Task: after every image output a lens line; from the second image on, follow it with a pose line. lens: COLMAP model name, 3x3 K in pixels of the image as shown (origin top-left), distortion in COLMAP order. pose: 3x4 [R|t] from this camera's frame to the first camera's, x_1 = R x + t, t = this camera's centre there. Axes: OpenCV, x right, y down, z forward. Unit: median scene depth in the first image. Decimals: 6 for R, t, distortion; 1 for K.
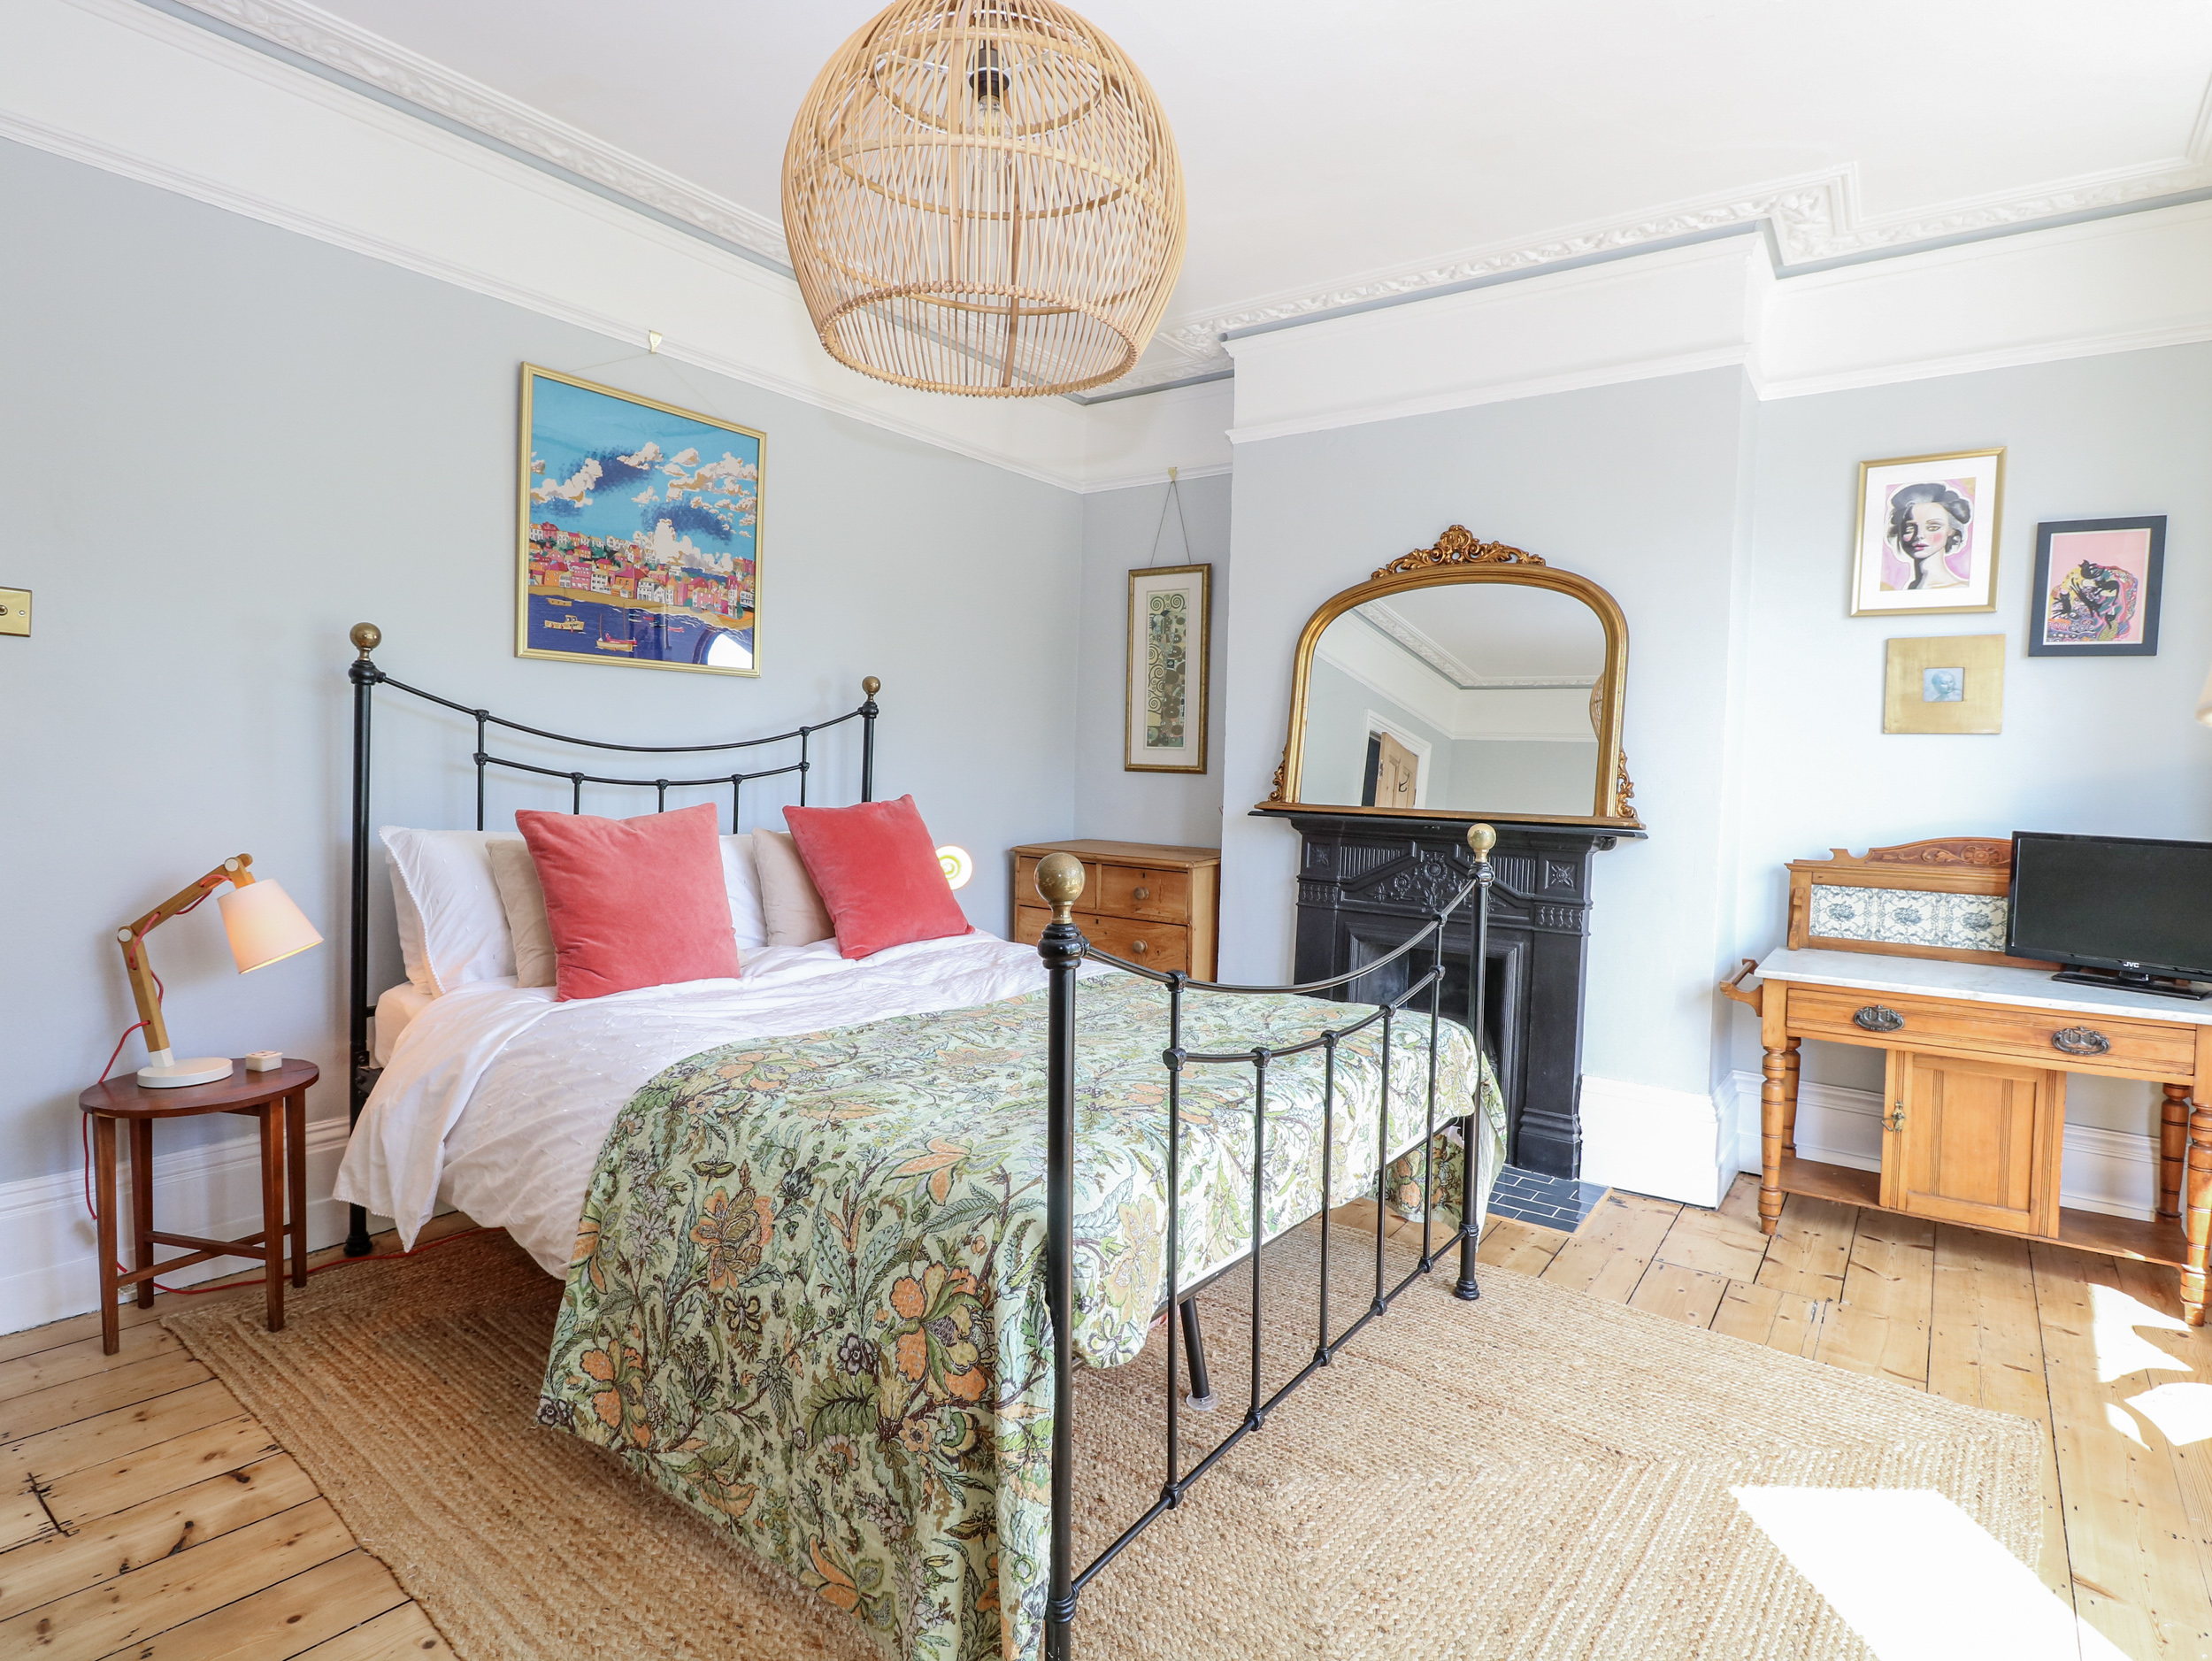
lens RADIAL K [[1164.3, 0, 1109.3], [0, 1164.3, 821.6], [0, 0, 1]] dist [0.003452, -0.012080]
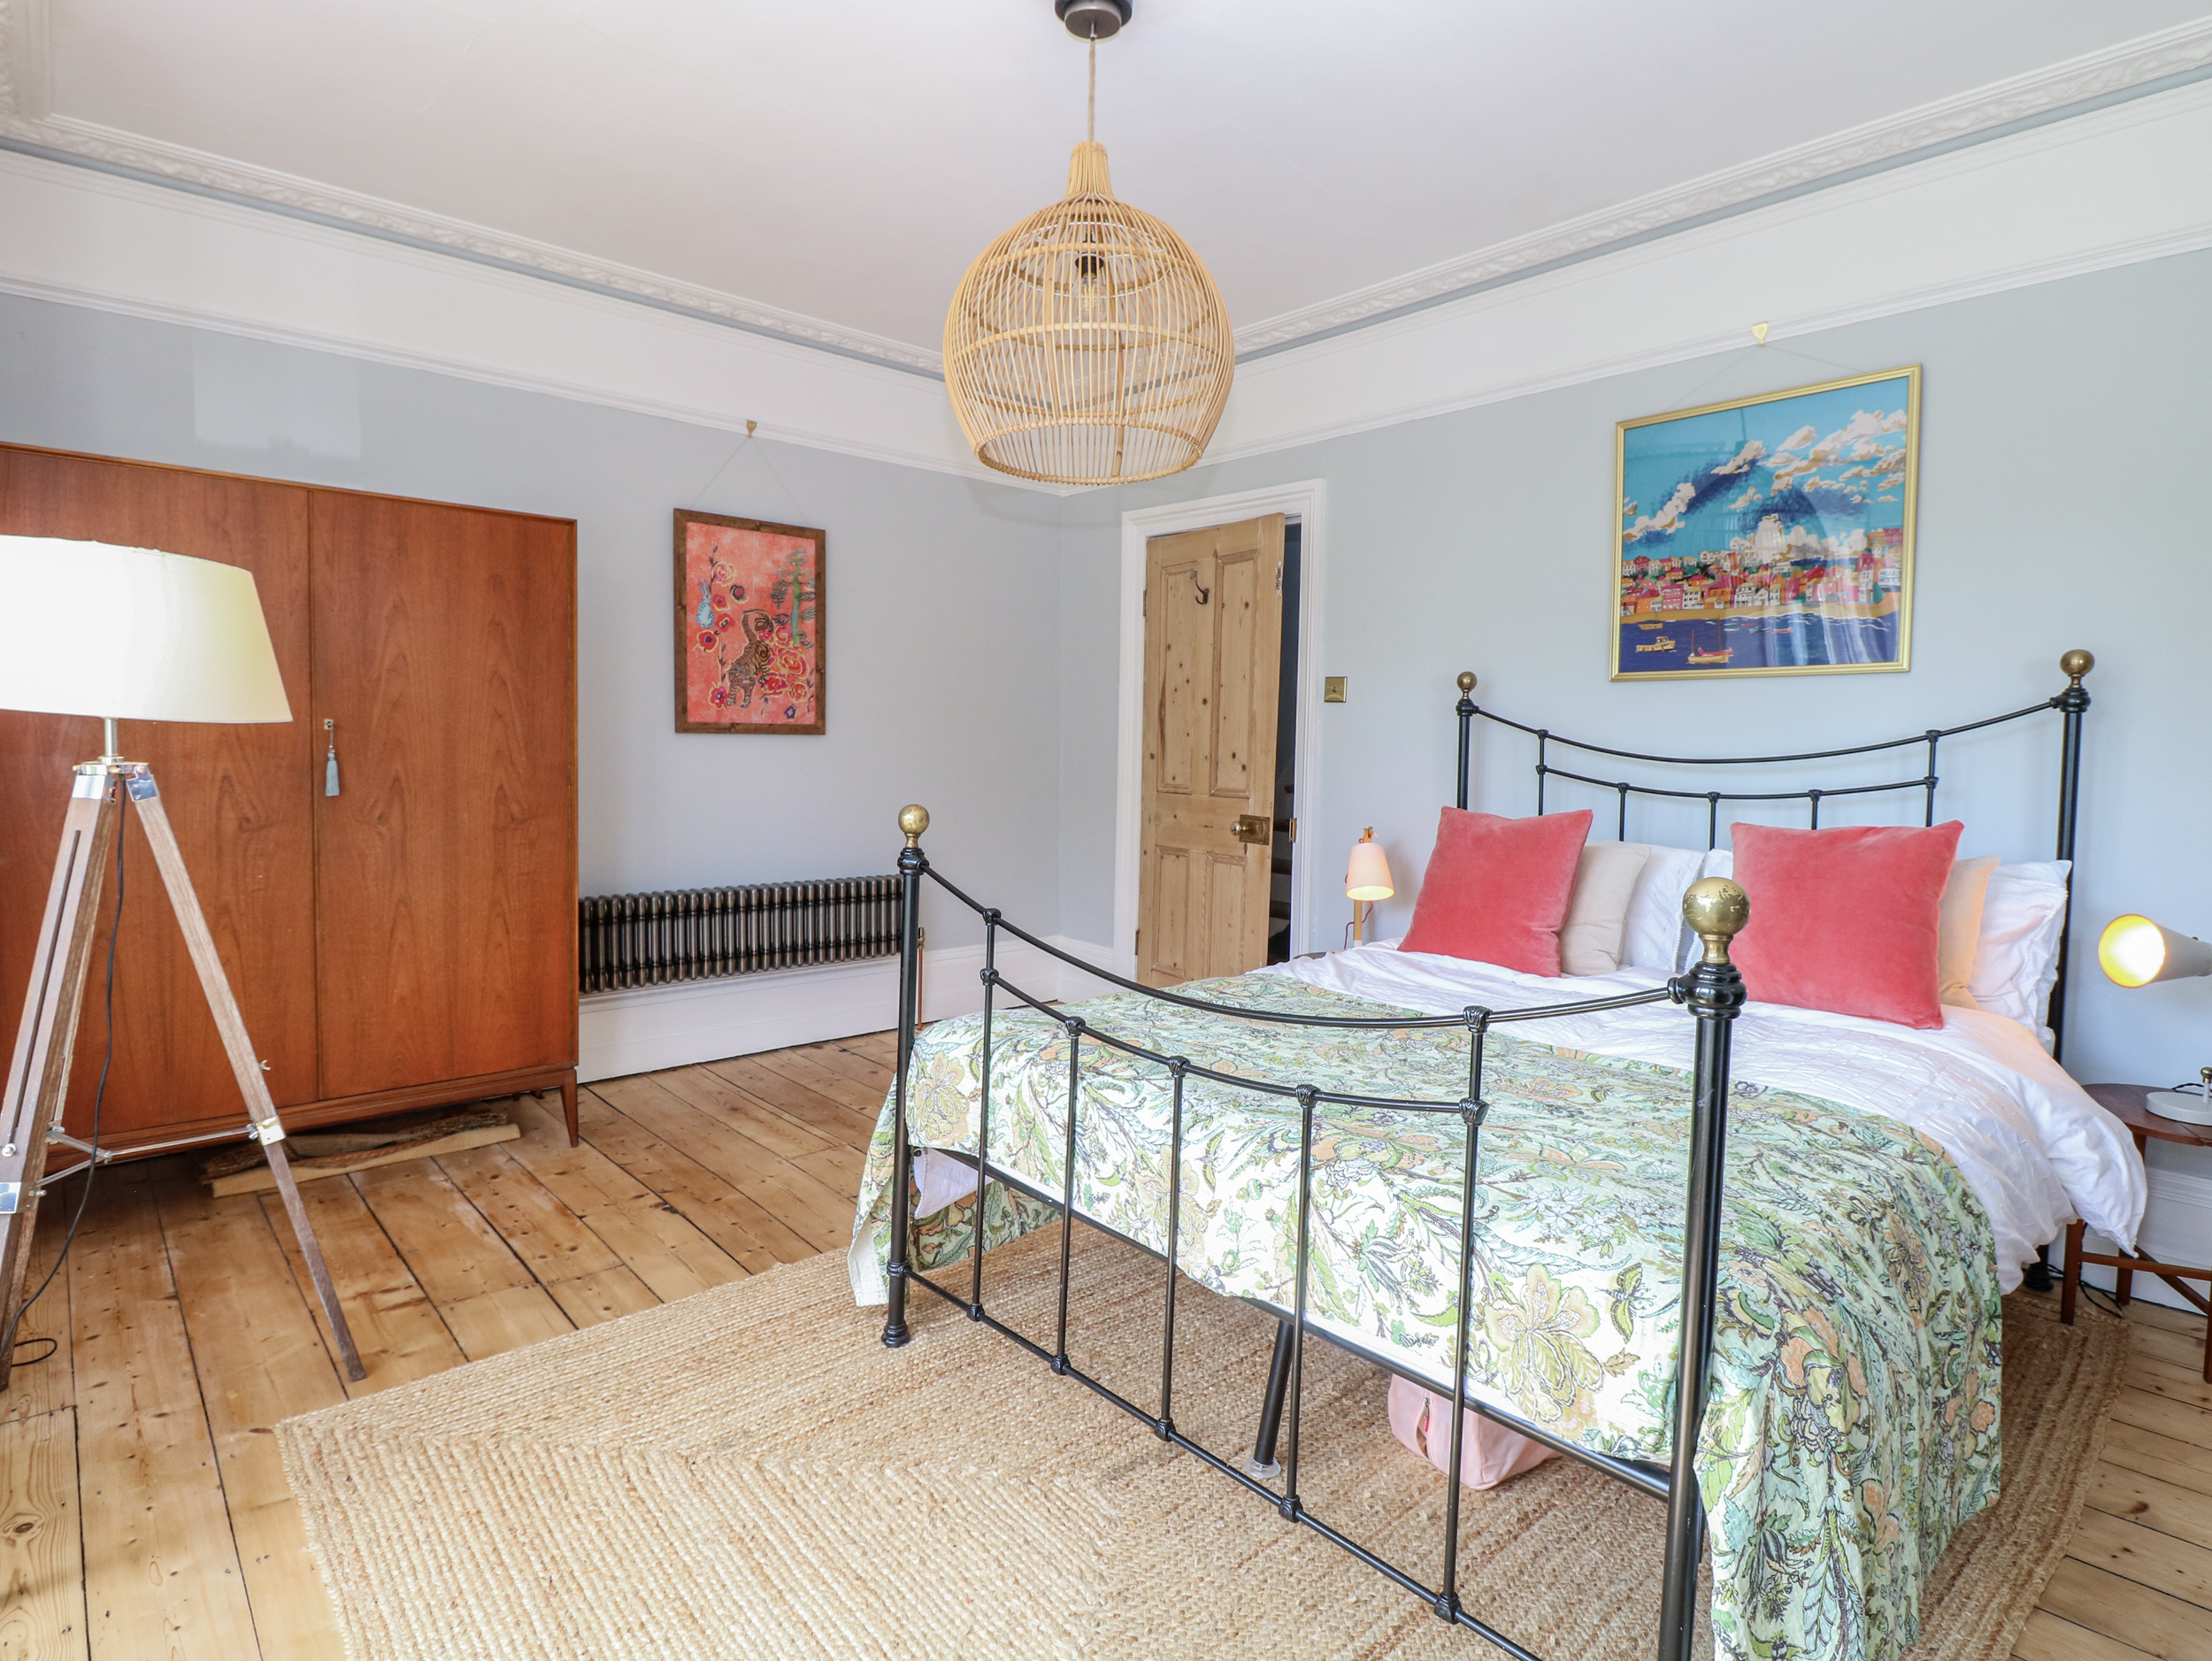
lens RADIAL K [[1164.3, 0, 1105.6], [0, 1164.3, 817.0], [0, 0, 1]] dist [0.003452, -0.012080]
pose [[-0.205636, 0.024221, -0.978329, 0.684377], [-0.073846, 0.996459, 0.040192, -0.017852], [0.975838, 0.080511, -0.203119, 0.729880]]
